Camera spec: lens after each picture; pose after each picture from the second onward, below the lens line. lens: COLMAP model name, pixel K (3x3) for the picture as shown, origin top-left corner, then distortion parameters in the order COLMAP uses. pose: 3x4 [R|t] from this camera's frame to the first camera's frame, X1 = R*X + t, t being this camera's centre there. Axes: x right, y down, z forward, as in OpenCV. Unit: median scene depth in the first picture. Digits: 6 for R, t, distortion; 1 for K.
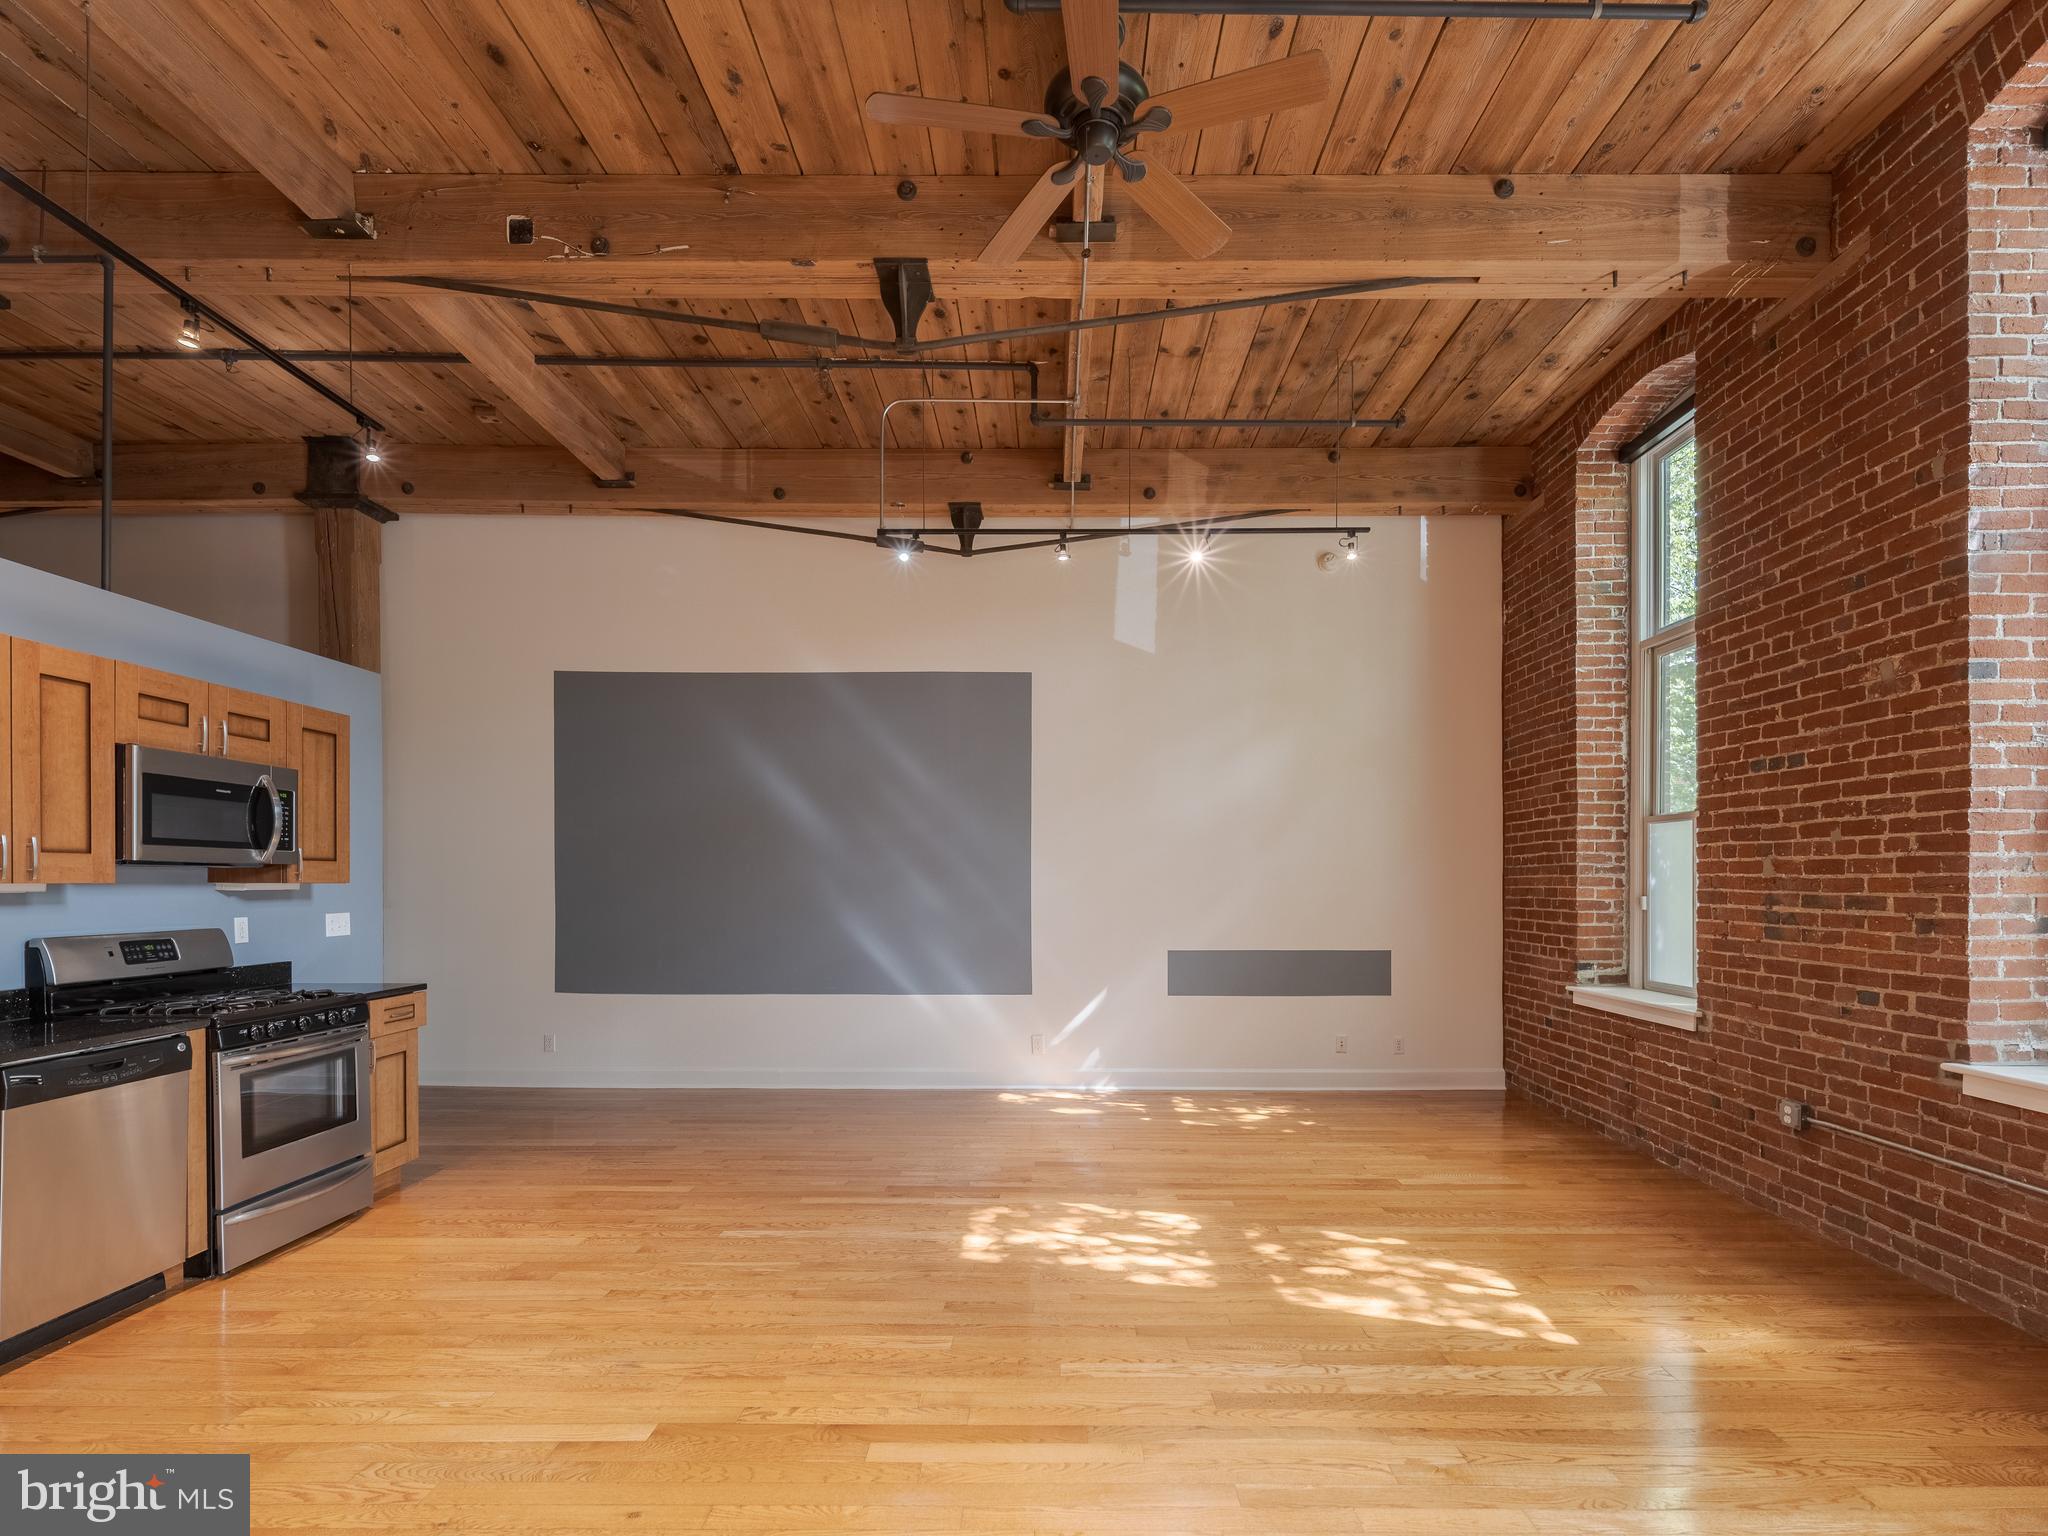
lens RADIAL K [[993.7, 0, 1058.5], [0, 993.7, 888.7], [0, 0, 1]] dist [0.003342, -0.002144]
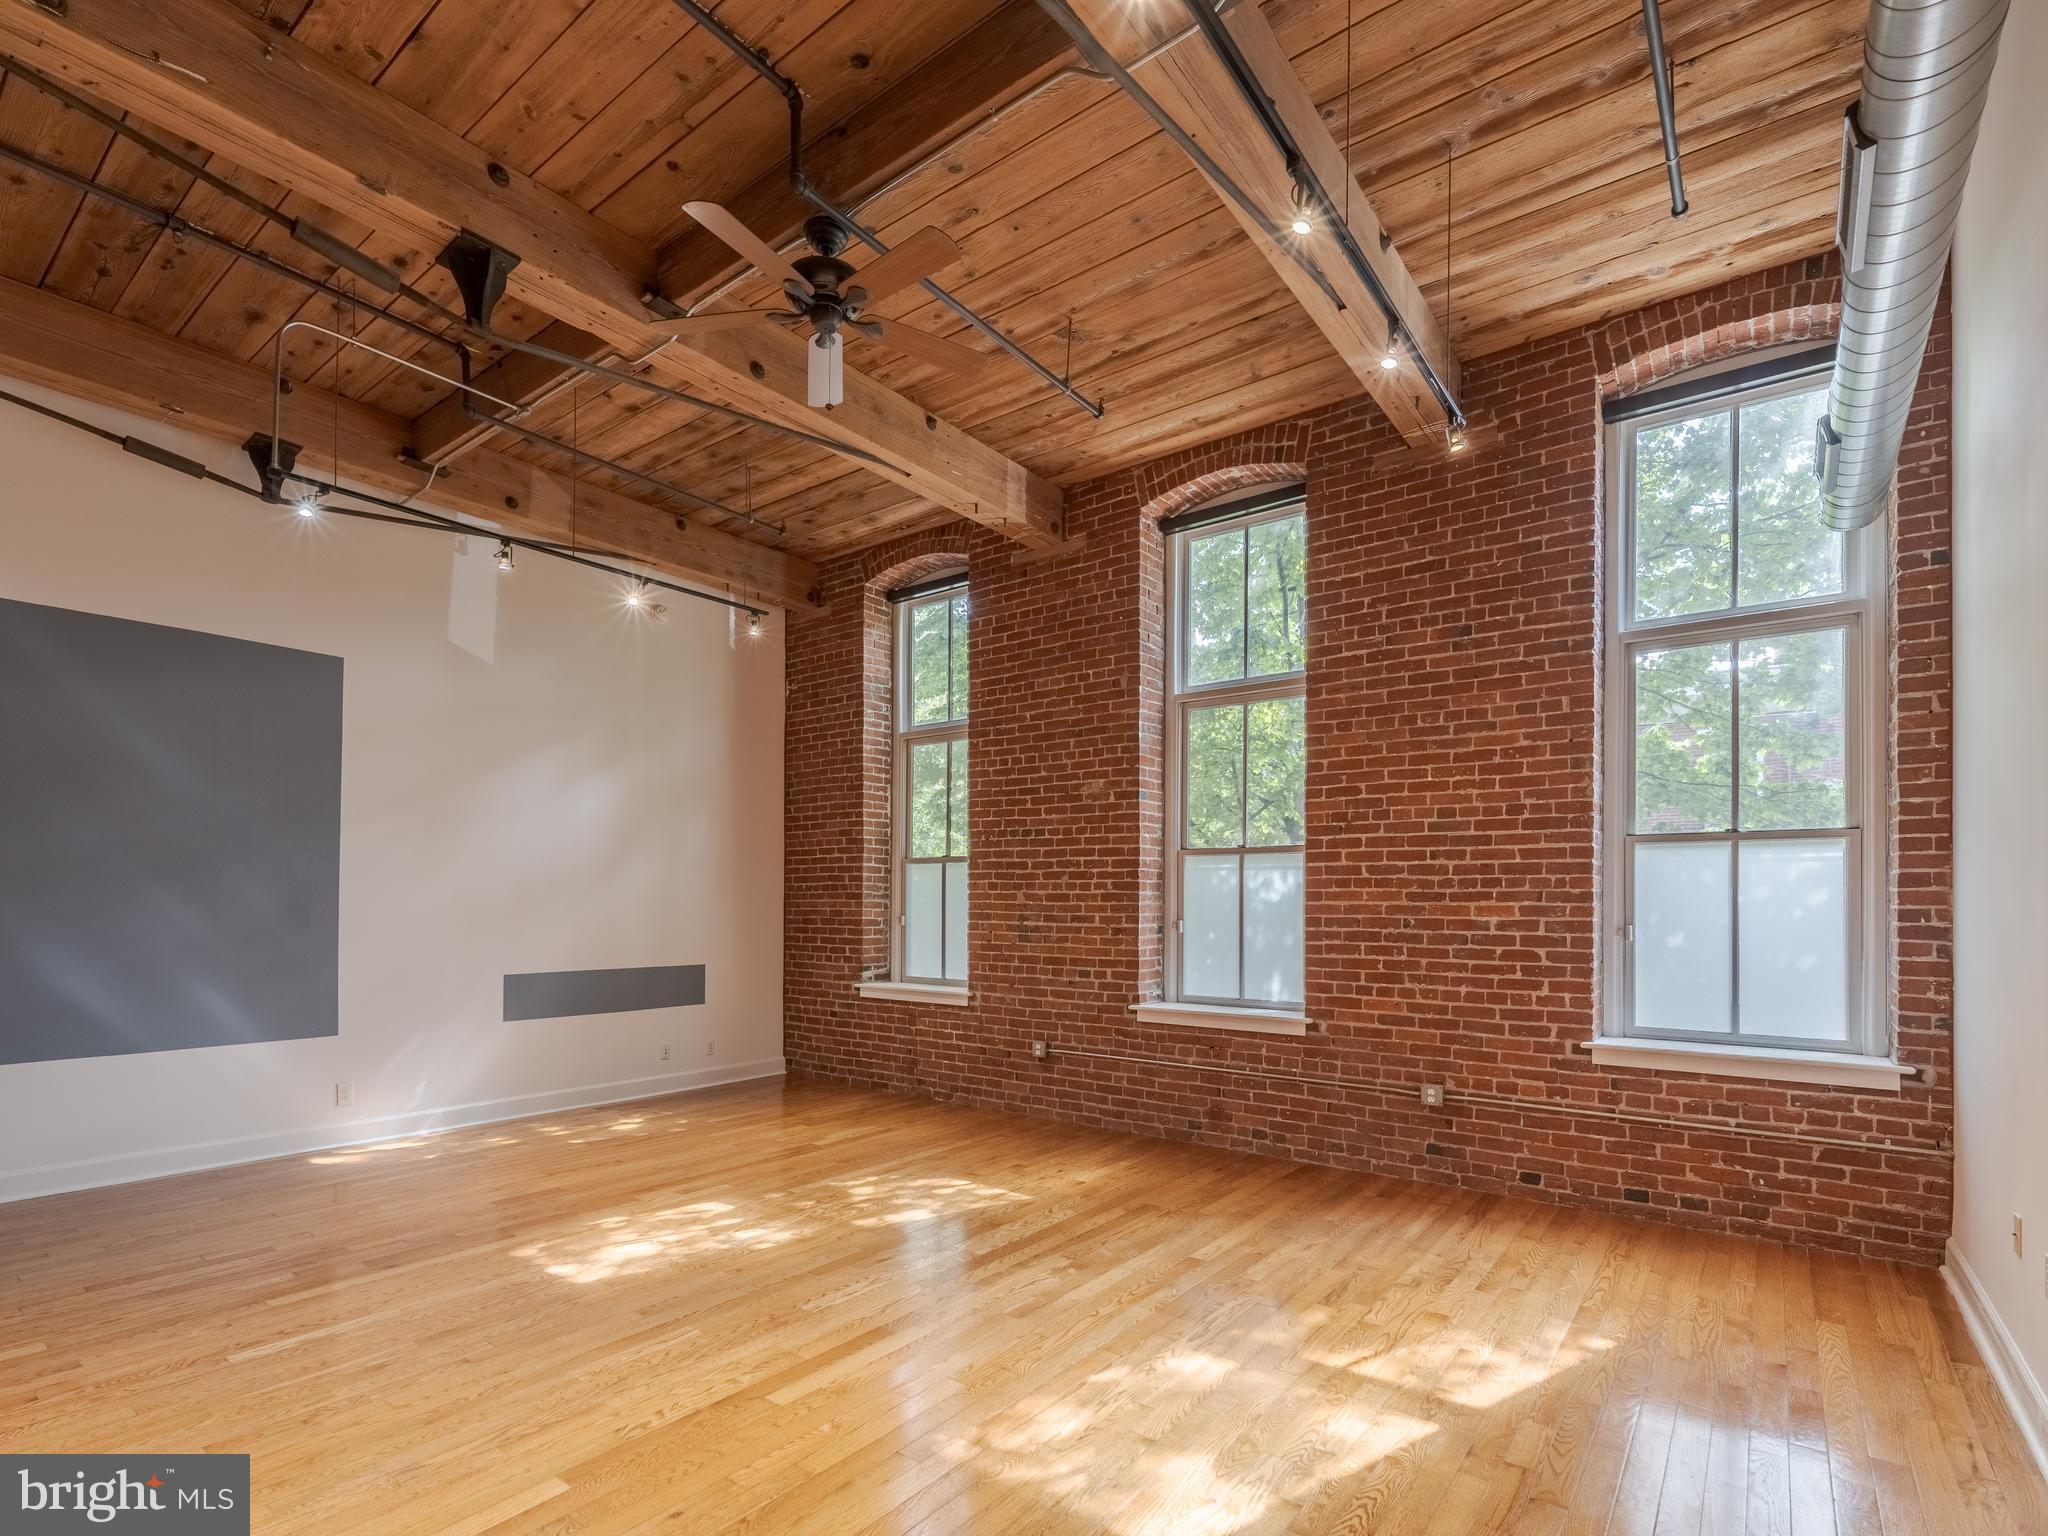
lens RADIAL K [[978.0, 0, 1026.1], [0, 978.0, 892.0], [0, 0, 1]] dist [0.000415, 0.000329]
pose [[0.607338, 0.013344, 0.794331, -0.540983], [-0.000228, 0.999862, -0.016623, -0.004011], [-0.794443, 0.009915, 0.607257, 0.040274]]
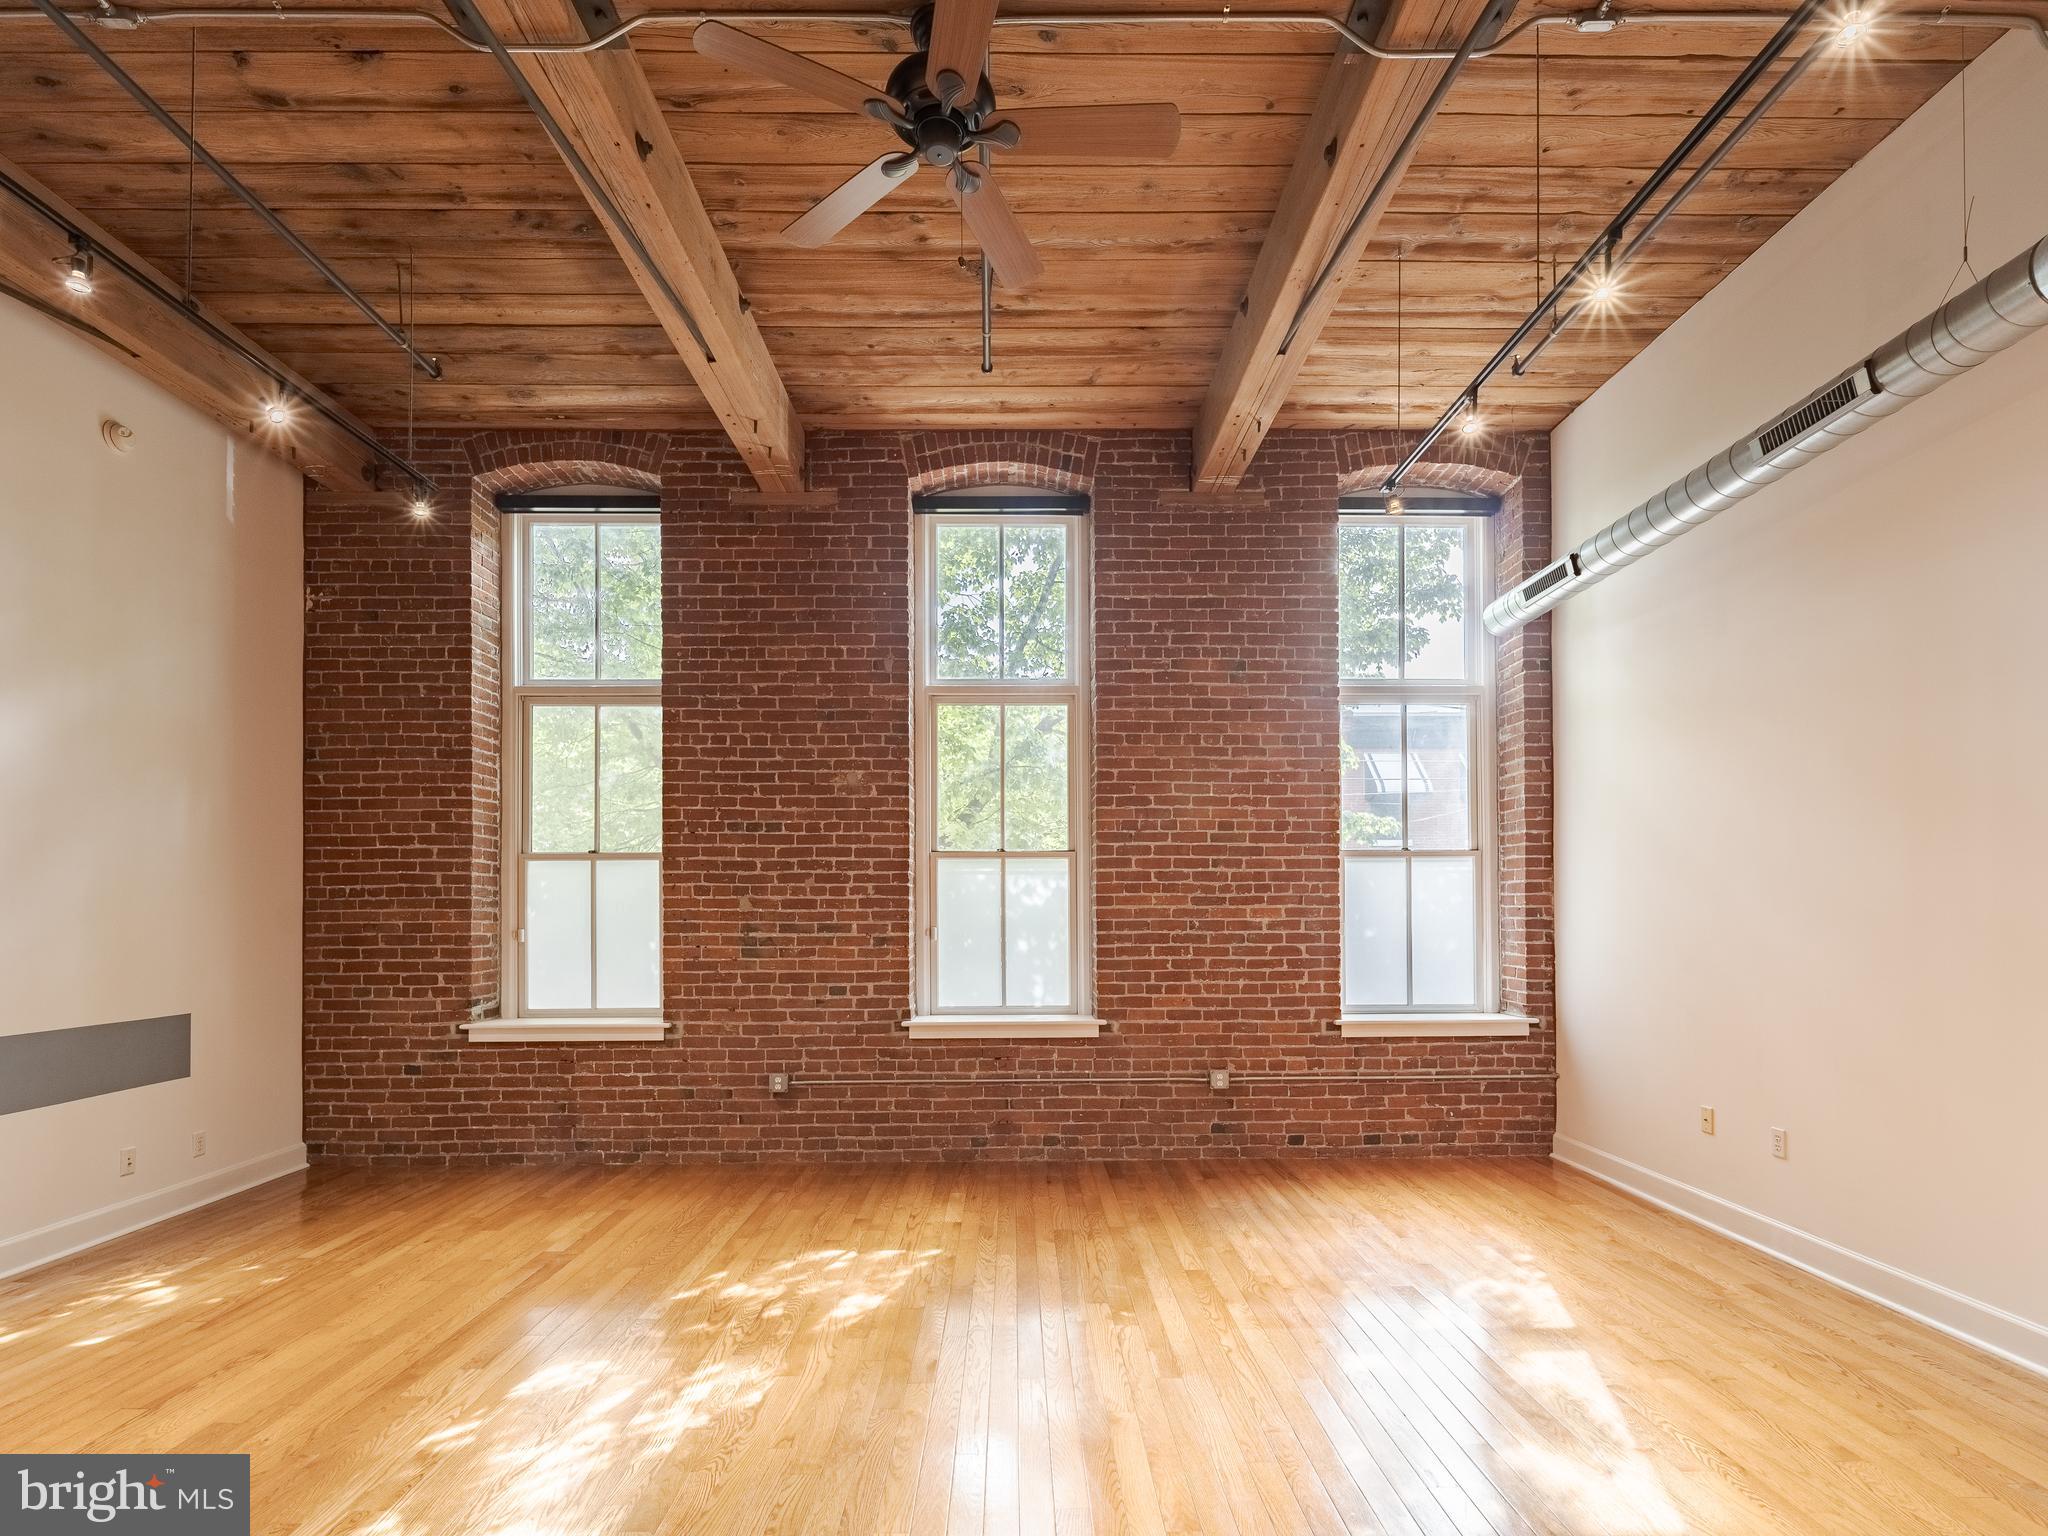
lens RADIAL K [[979.6, 0, 1025.9], [0, 979.6, 895.2], [0, 0, 1]] dist [0.001174, -0.002435]
pose [[-0.011304, 0.016319, 0.999803, -0.617509], [0.012188, 0.999795, -0.016182, -0.007392], [-0.999862, 0.012003, -0.011501, 0.653606]]
